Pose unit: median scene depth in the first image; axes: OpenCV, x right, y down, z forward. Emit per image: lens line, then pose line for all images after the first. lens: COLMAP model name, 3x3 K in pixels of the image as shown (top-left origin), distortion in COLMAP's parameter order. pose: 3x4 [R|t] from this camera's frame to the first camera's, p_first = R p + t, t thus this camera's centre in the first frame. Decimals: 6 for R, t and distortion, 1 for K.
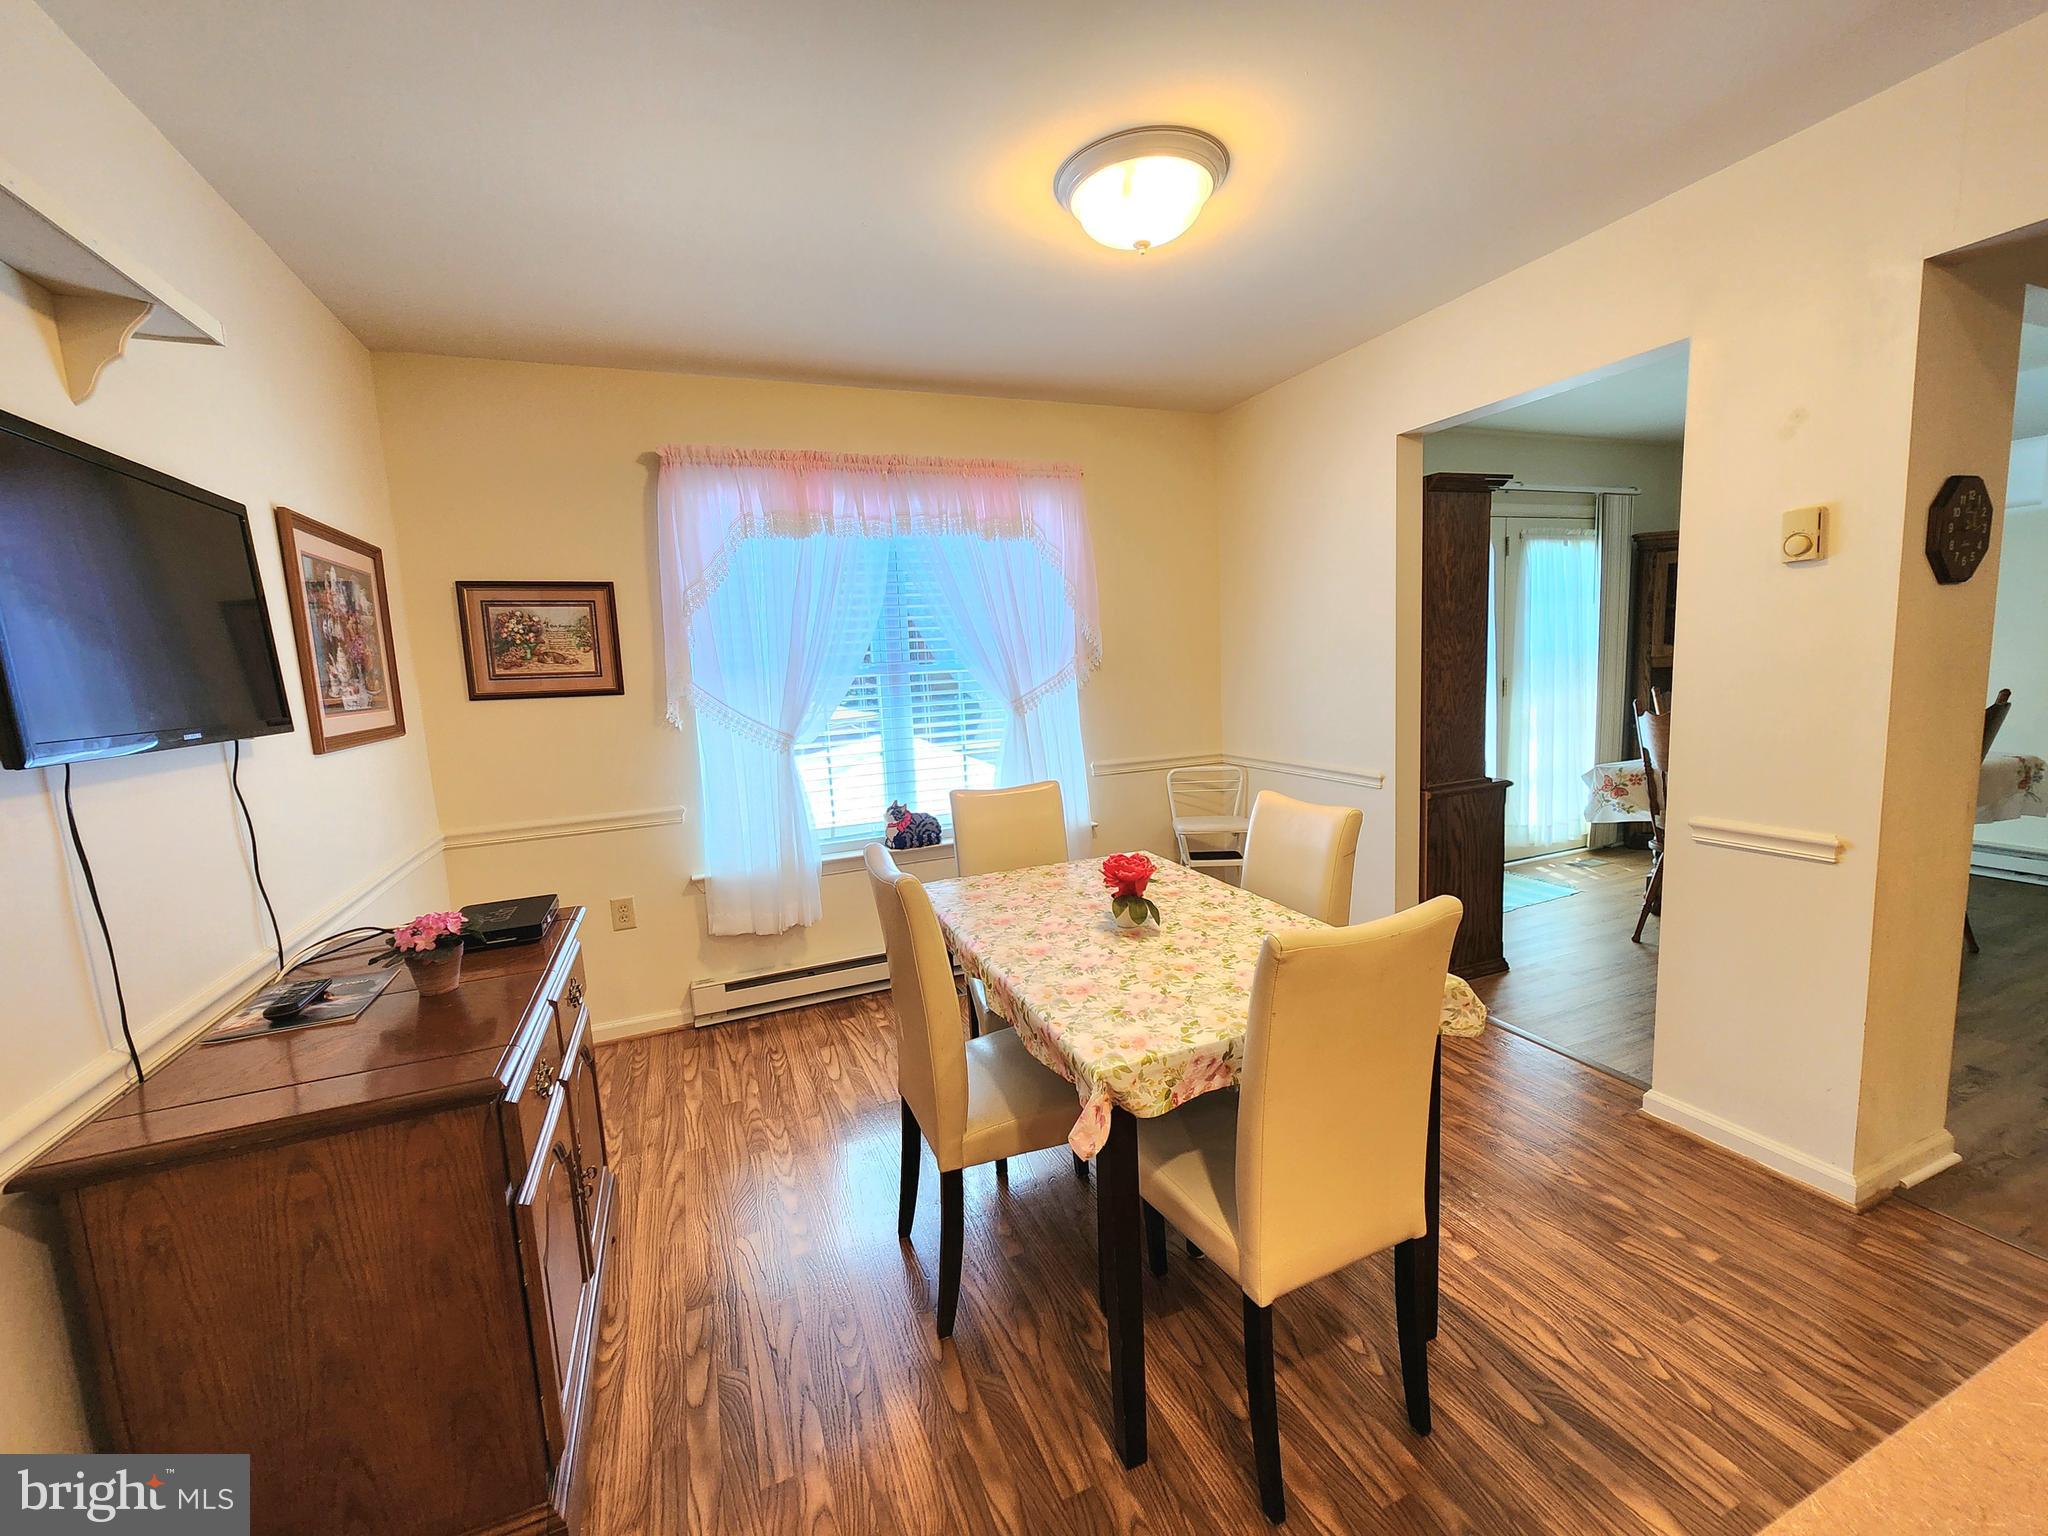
lens RADIAL K [[835.0, 0, 1018.1], [0, 835.0, 778.5], [0, 0, 1]] dist [-0.000740, 0.000442]
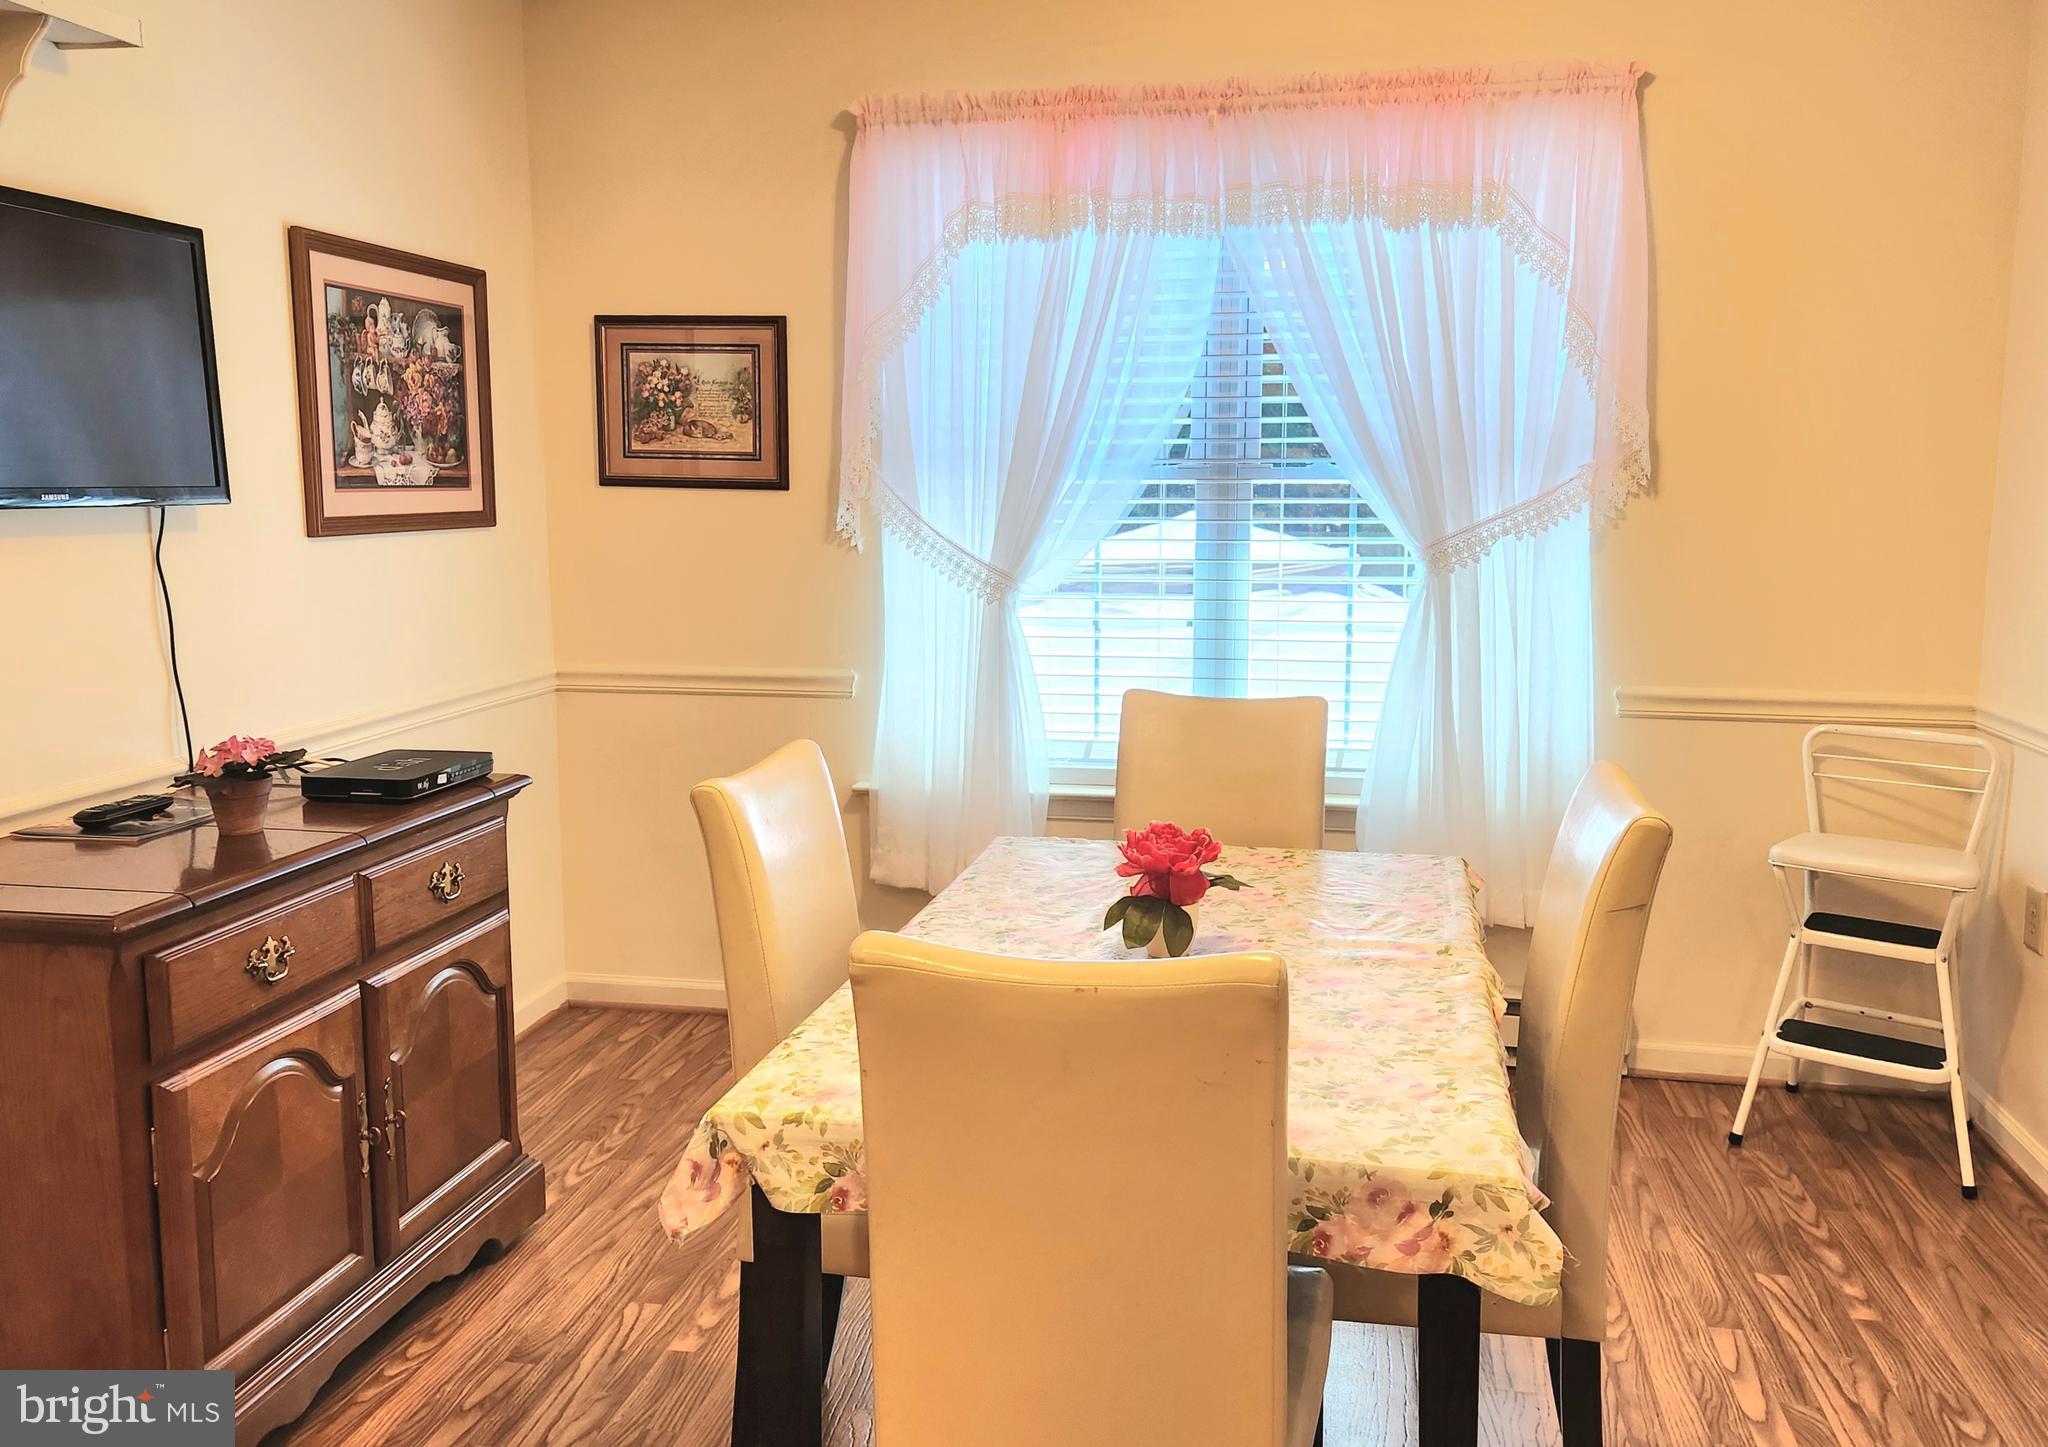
lens RADIAL K [[1623.5, 0, 1031.7], [0, 1623.5, 711.0], [0, 0, 1]] dist [0.052011, -0.029649]
pose [[0.834126, 0.127293, -0.536684, 0.413400], [-0.118644, 0.991636, 0.050802, -0.017510], [0.538662, 0.021299, 0.842252, 0.039150]]
